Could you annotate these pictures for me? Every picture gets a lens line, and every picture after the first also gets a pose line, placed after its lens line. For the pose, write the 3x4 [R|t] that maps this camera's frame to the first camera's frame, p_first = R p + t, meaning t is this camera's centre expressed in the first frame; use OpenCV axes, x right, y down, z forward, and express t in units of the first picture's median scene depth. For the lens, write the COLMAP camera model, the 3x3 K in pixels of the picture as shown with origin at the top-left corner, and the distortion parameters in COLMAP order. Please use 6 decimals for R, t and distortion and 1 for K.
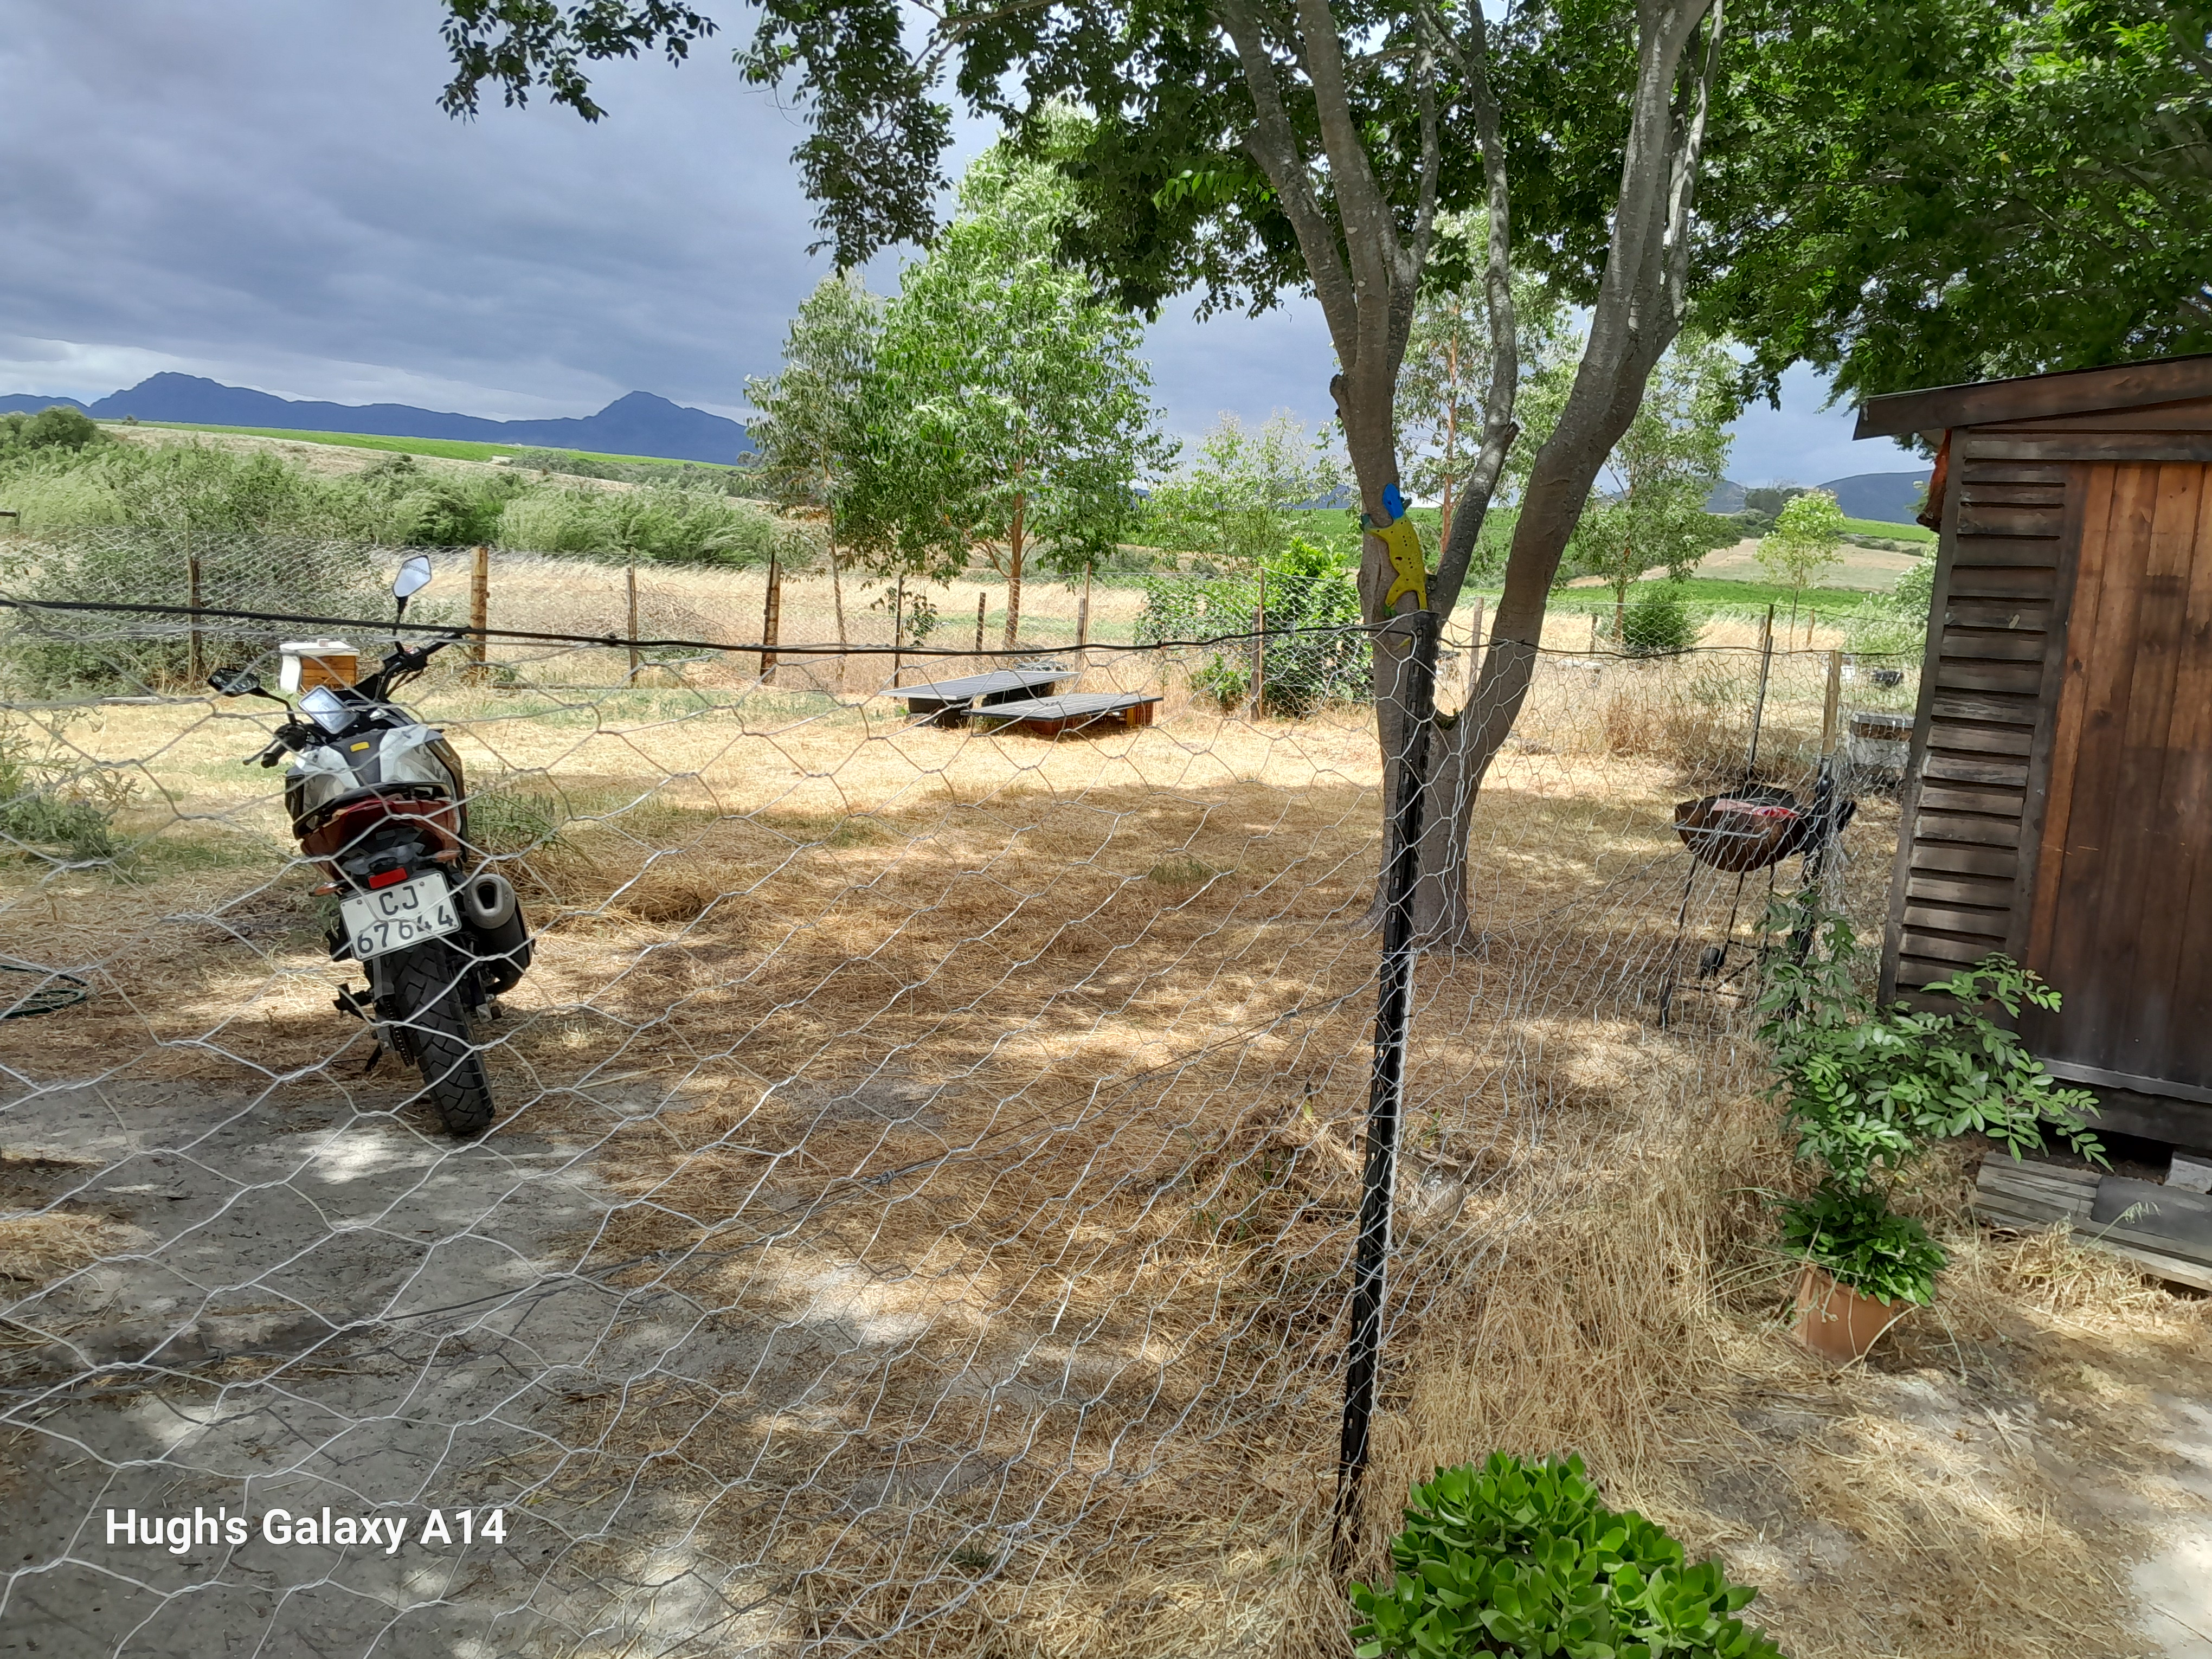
lens RADIAL K [[1689.5, 0, 1106.0], [0, 1689.5, 829.5], [0, 0, 1]] dist [0.100936, -0.212530]
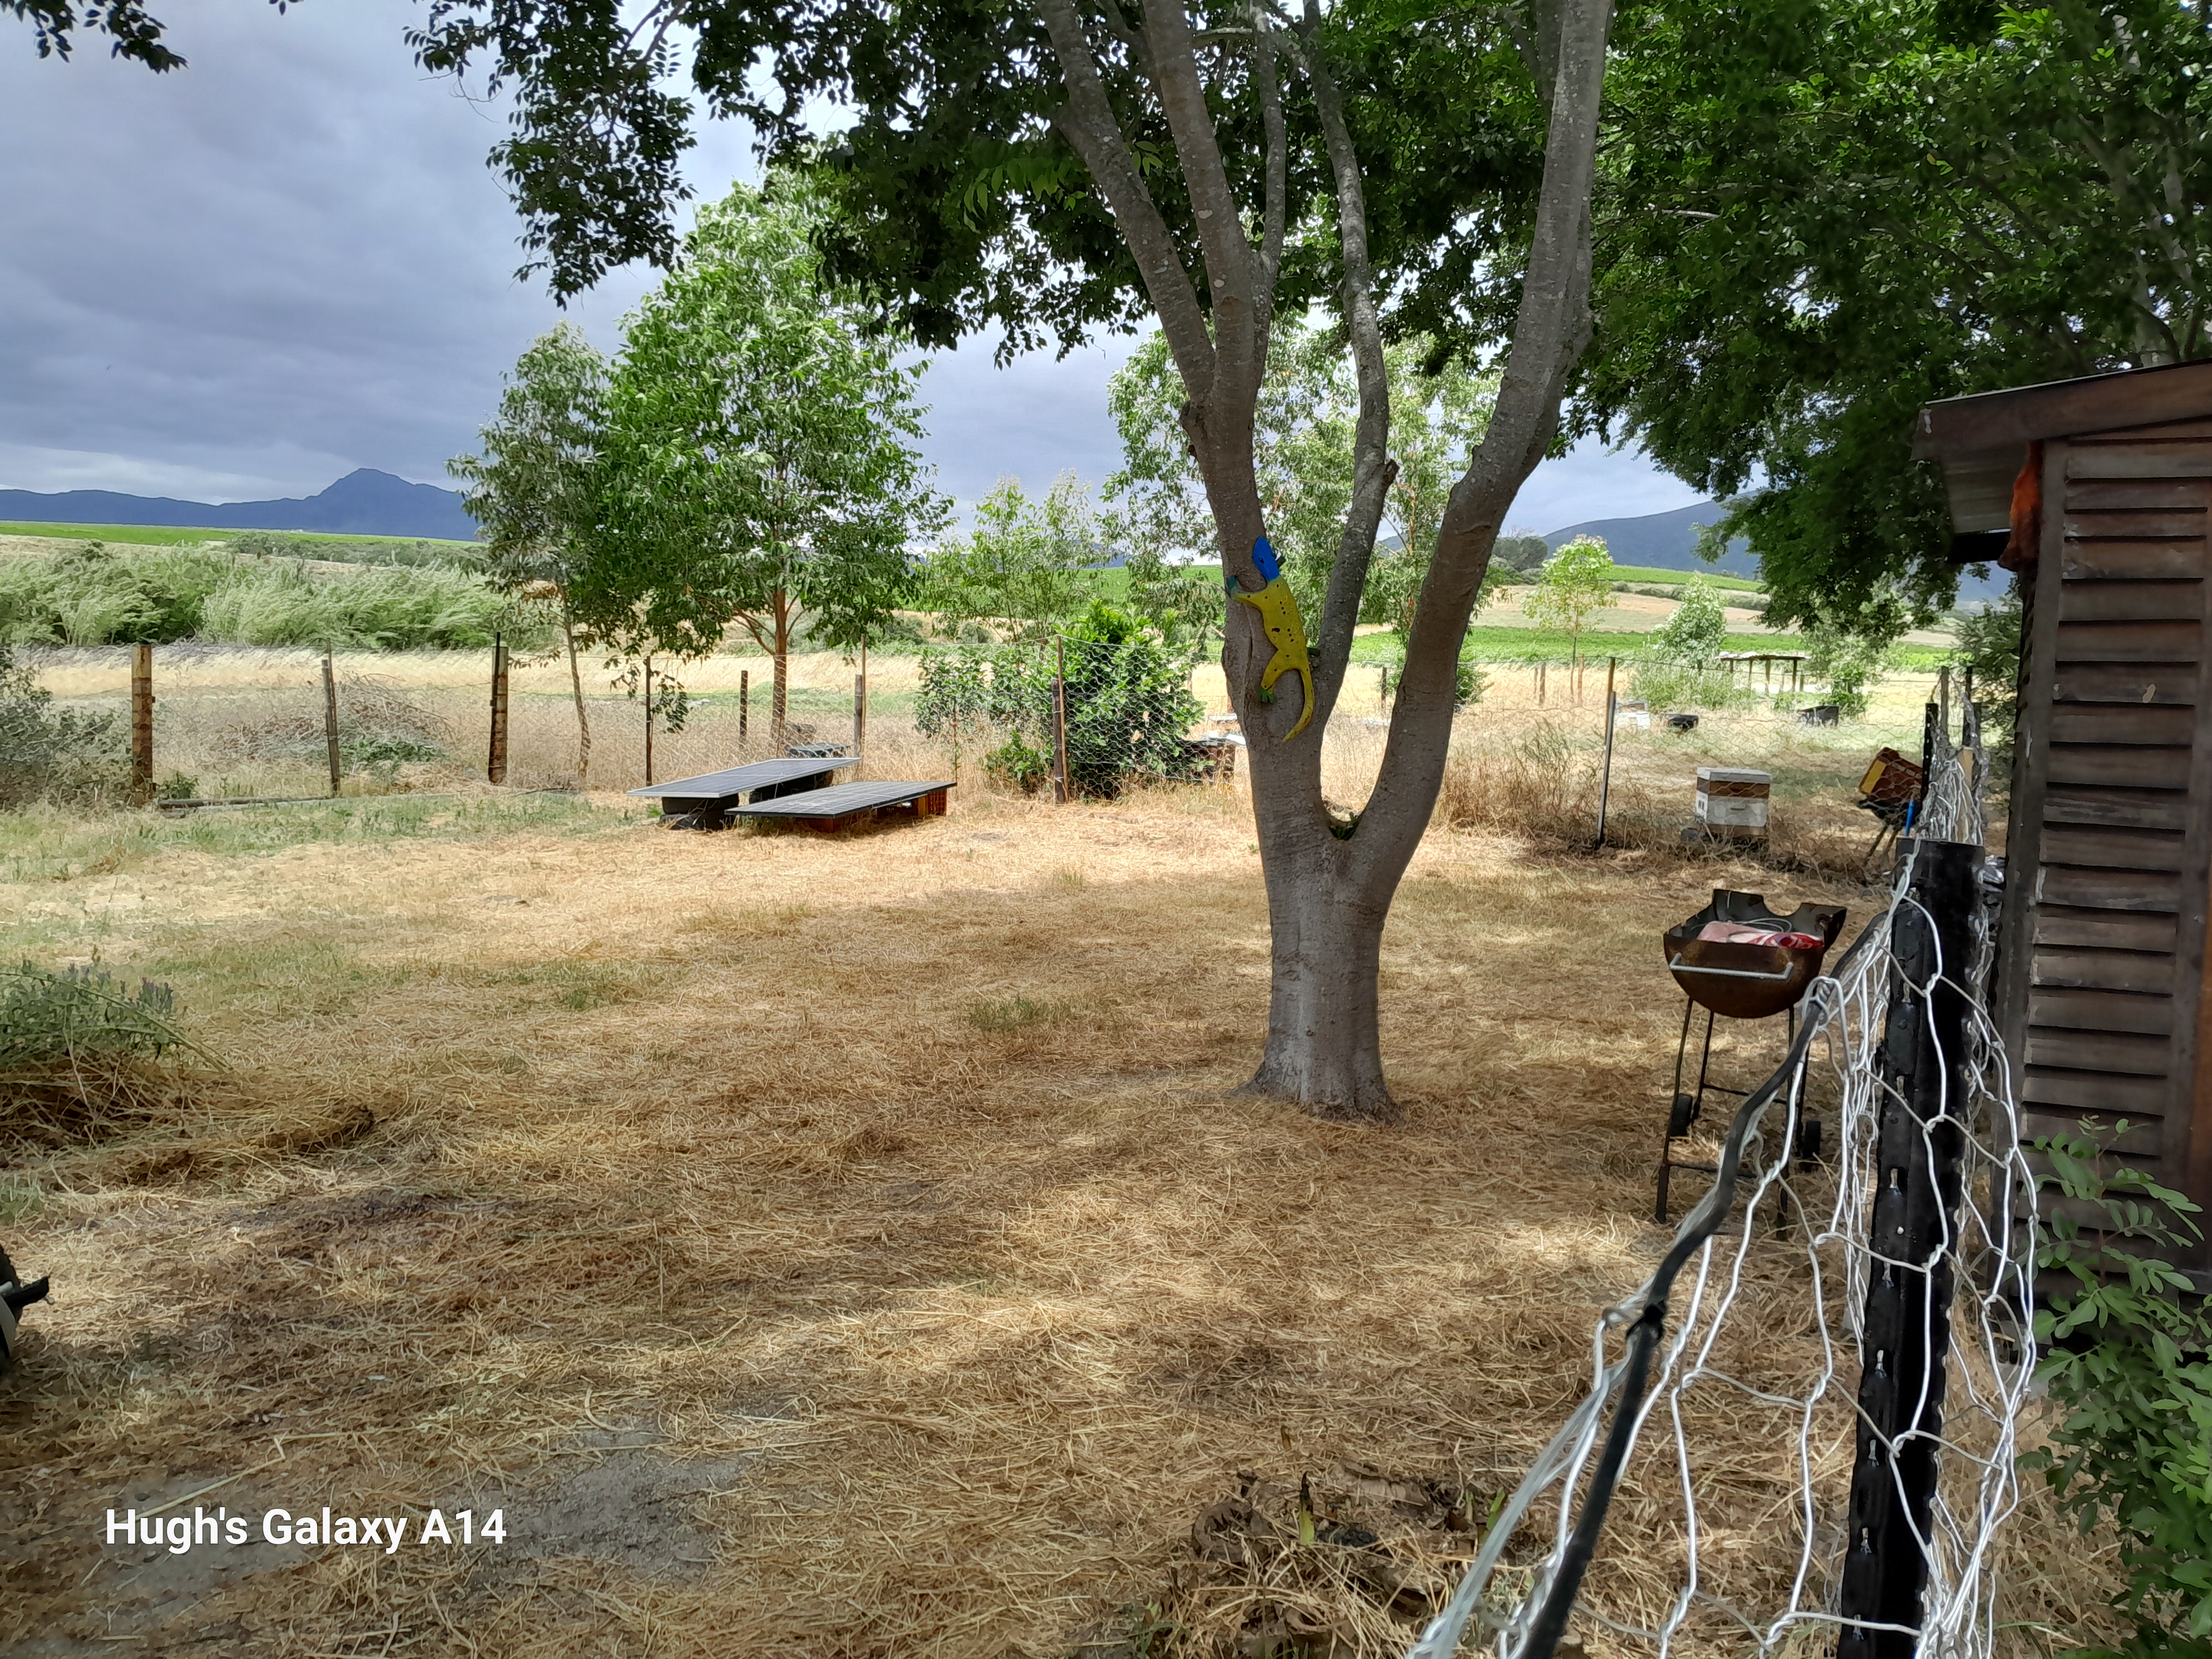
lens RADIAL K [[1696.8, 0, 1130.4], [0, 1696.8, 805.3], [0, 0, 1]] dist [0.067696, -0.140792]
pose [[0.988127, -0.051162, 0.144870, -0.006369], [0.058218, 0.997294, -0.044895, -0.020834], [-0.142181, 0.052796, 0.988432, 0.104667]]
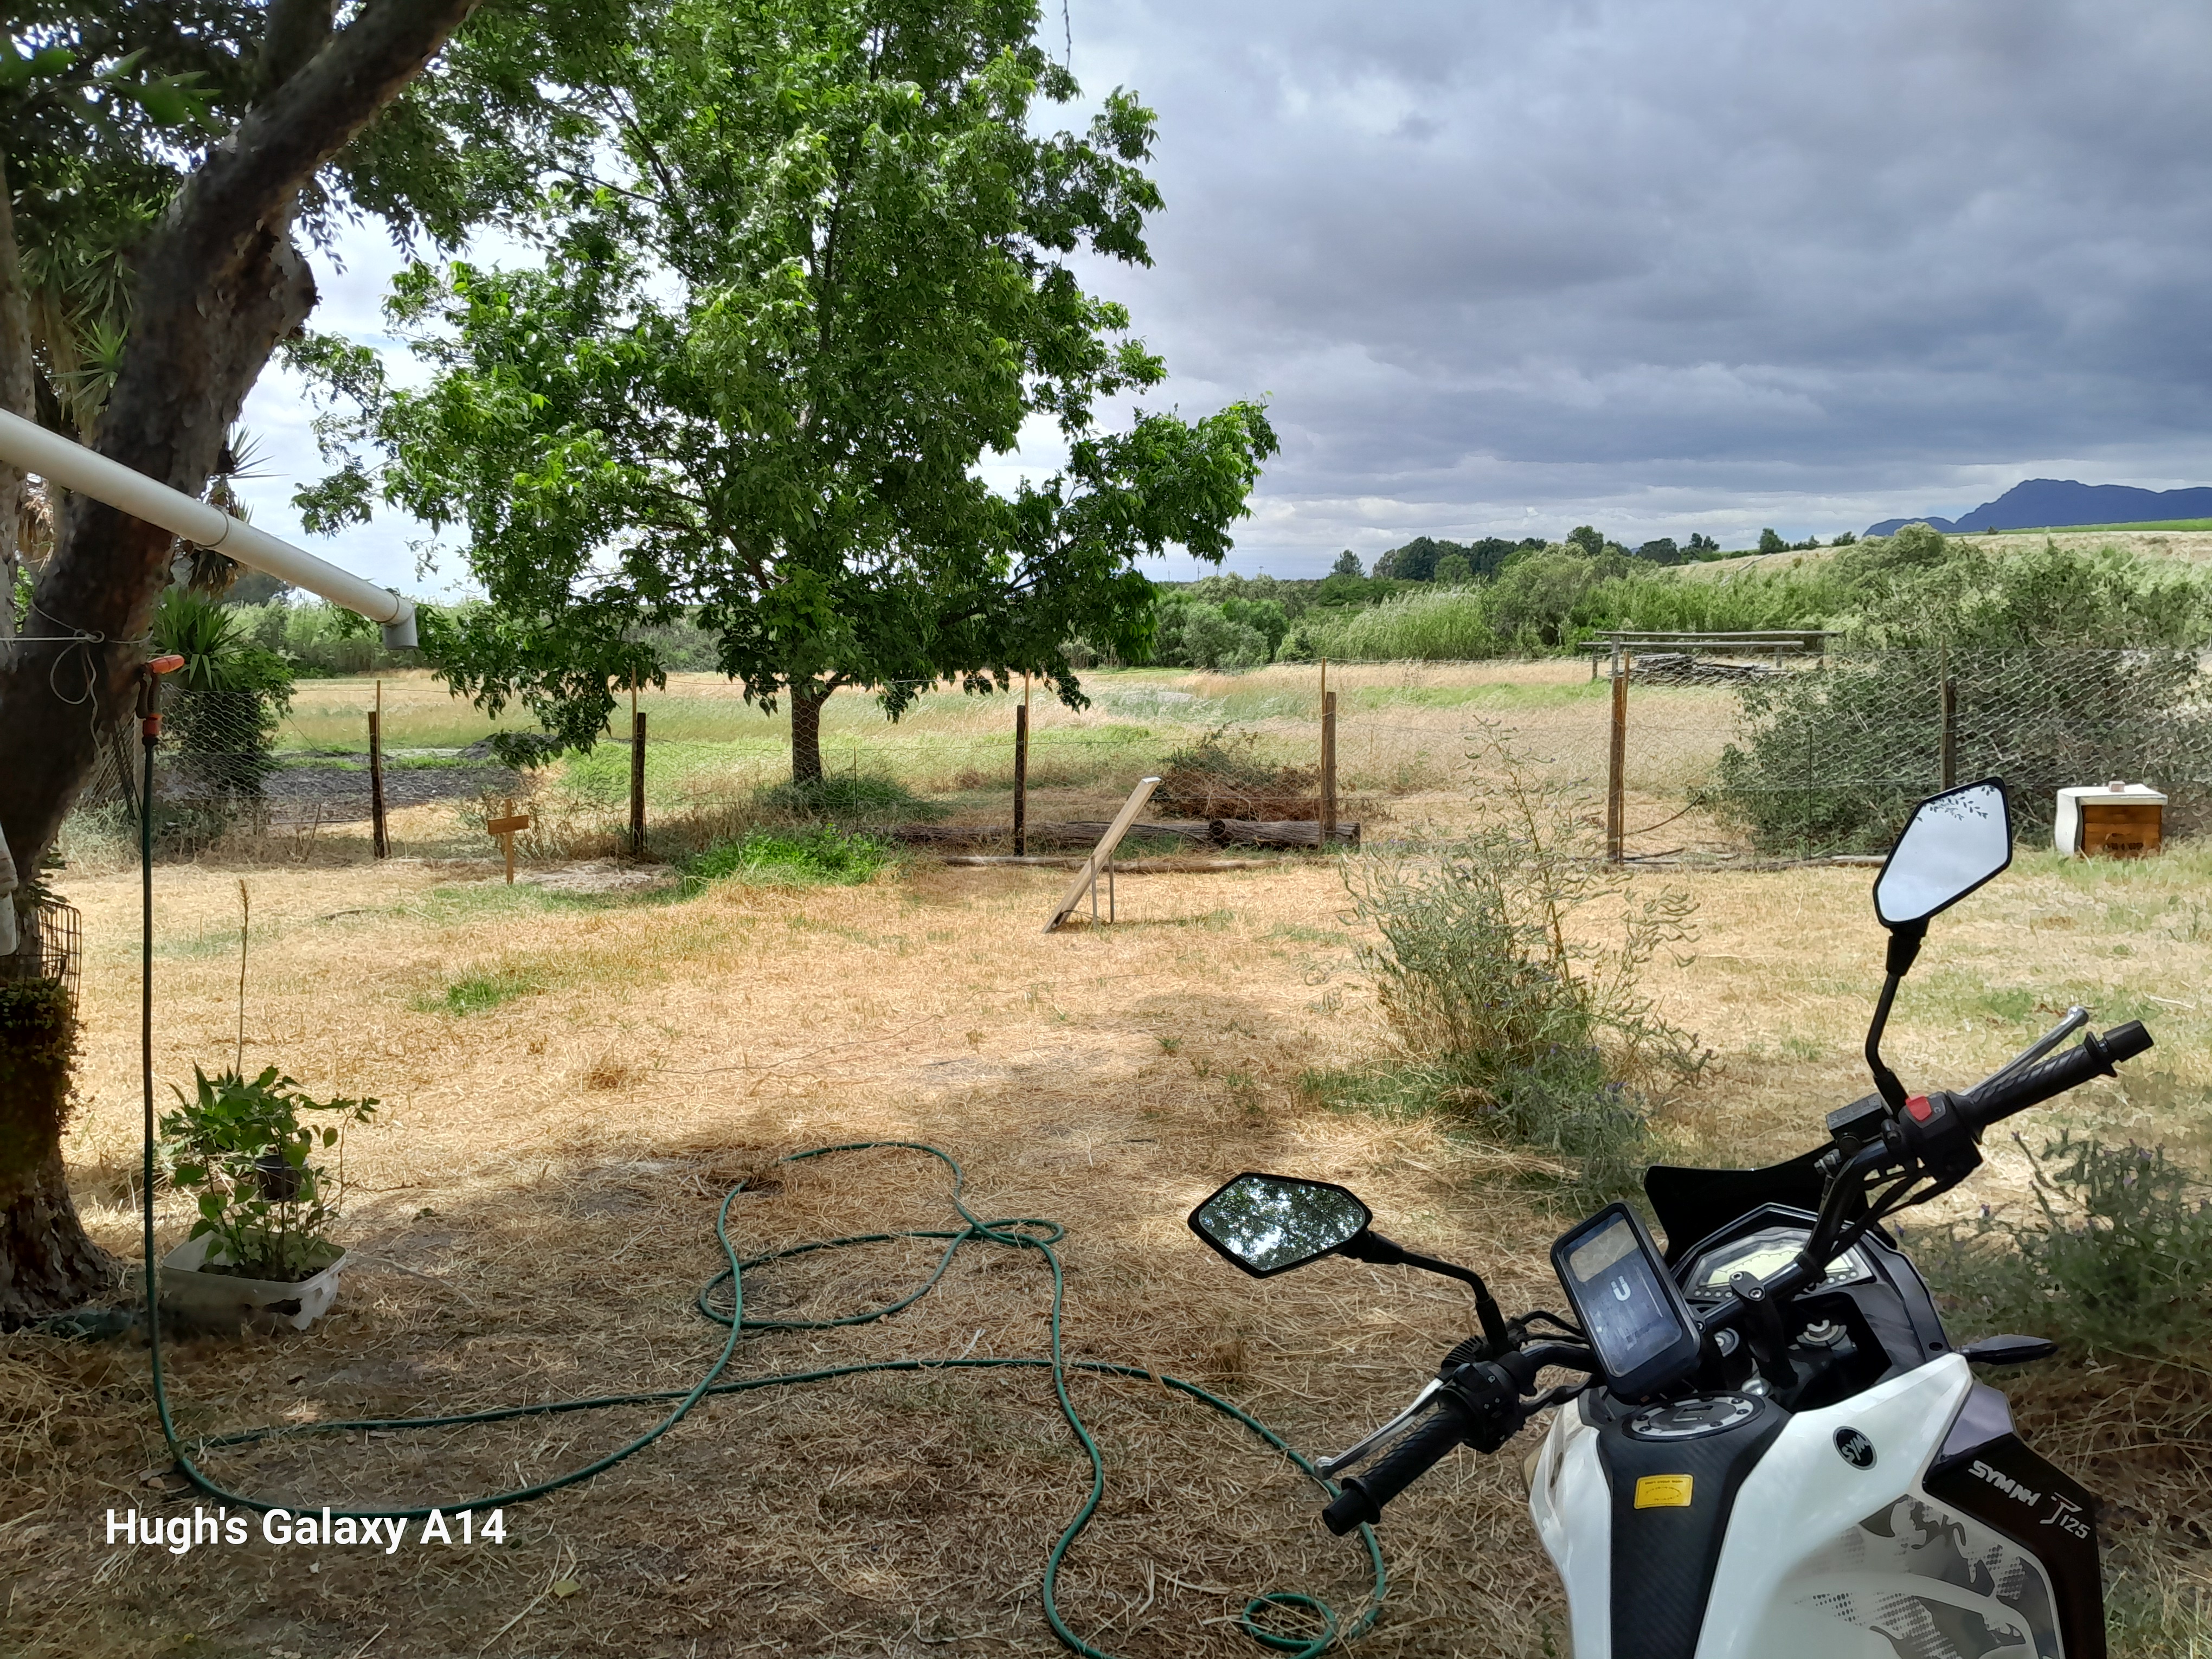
lens RADIAL K [[1696.8, 0, 1130.4], [0, 1696.8, 805.3], [0, 0, 1]] dist [0.067696, -0.140792]
pose [[0.554824, 0.005568, -0.831949, -0.087234], [-0.066575, 0.997068, -0.037726, -0.050032], [0.829300, 0.076318, 0.553568, 0.263462]]
